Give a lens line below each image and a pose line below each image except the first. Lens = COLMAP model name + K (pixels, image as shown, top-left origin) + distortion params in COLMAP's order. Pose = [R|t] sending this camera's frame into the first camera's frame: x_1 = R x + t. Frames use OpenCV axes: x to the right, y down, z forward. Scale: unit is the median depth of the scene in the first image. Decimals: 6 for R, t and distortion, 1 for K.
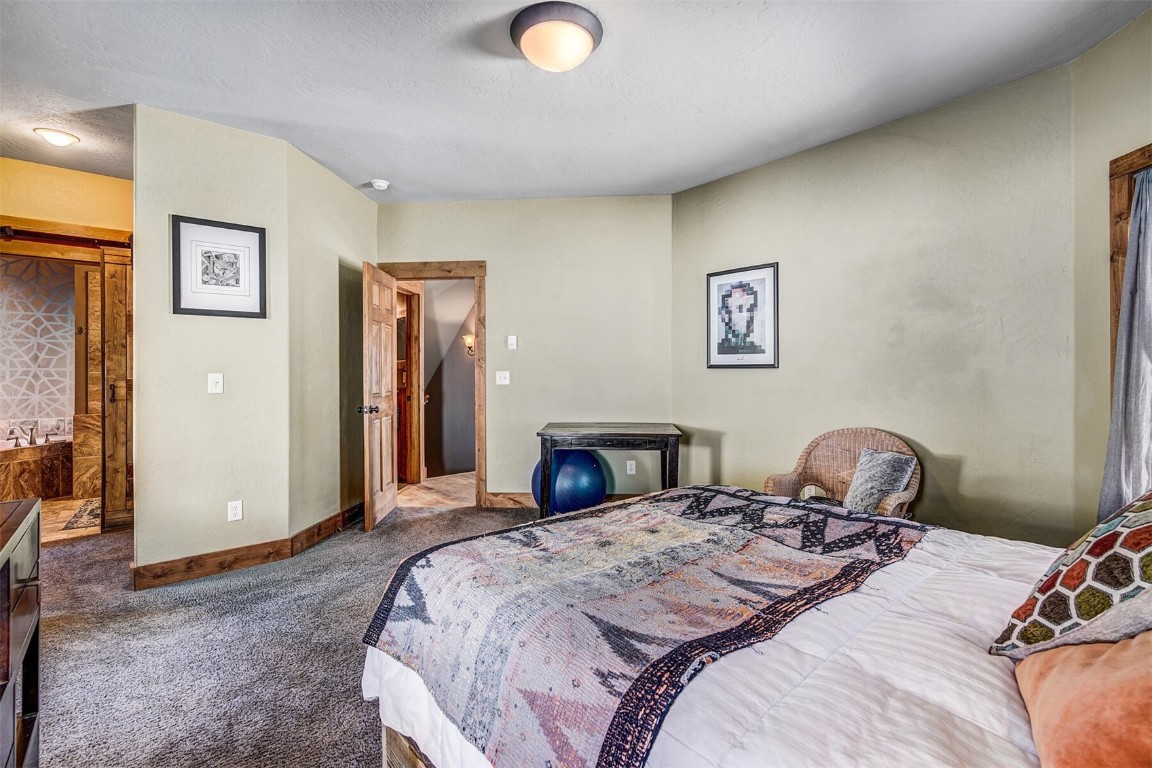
lens RADIAL K [[523.7, 0, 577.5], [0, 523.7, 369.6], [0, 0, 1]] dist [0.001489, 0.000668]
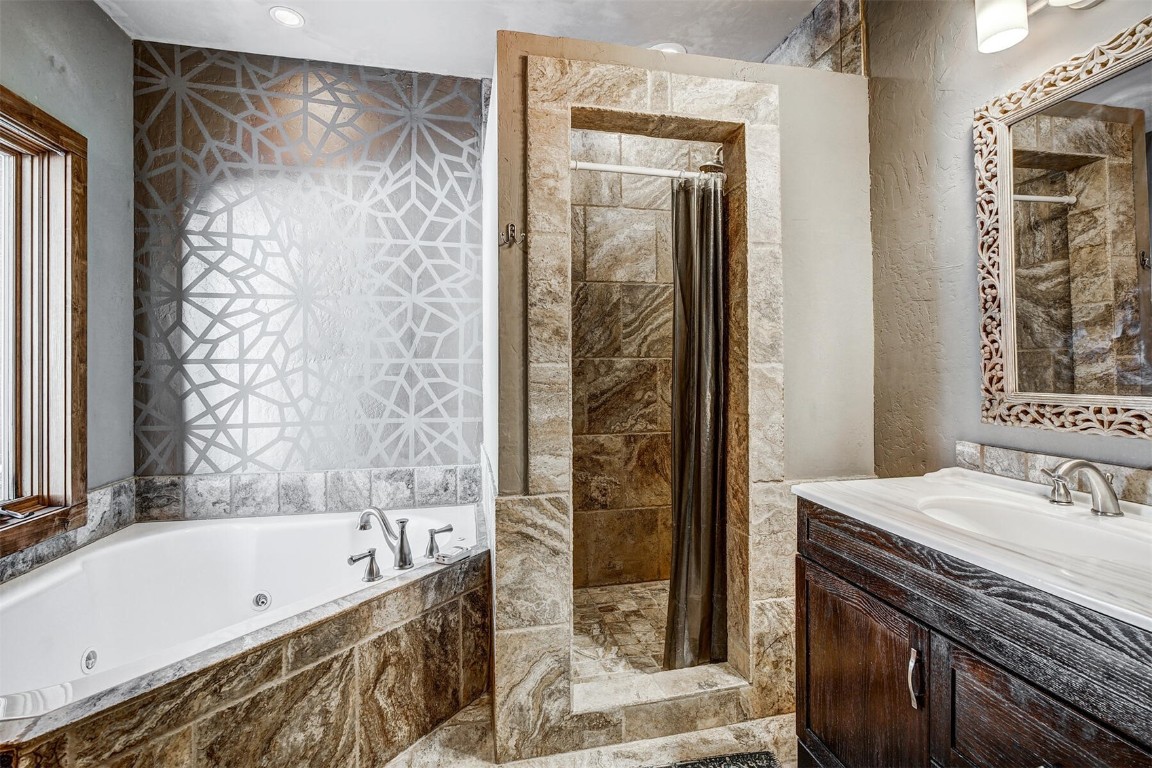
lens RADIAL K [[524.6, 0, 578.4], [0, 524.6, 368.9], [0, 0, 1]] dist [-0.005116, -0.000032]
pose [[0.882270, -0.001958, -0.470740, -0.685317], [0.001819, 0.999998, -0.000750, 0.007131], [0.470740, -0.000194, 0.882272, 0.663356]]
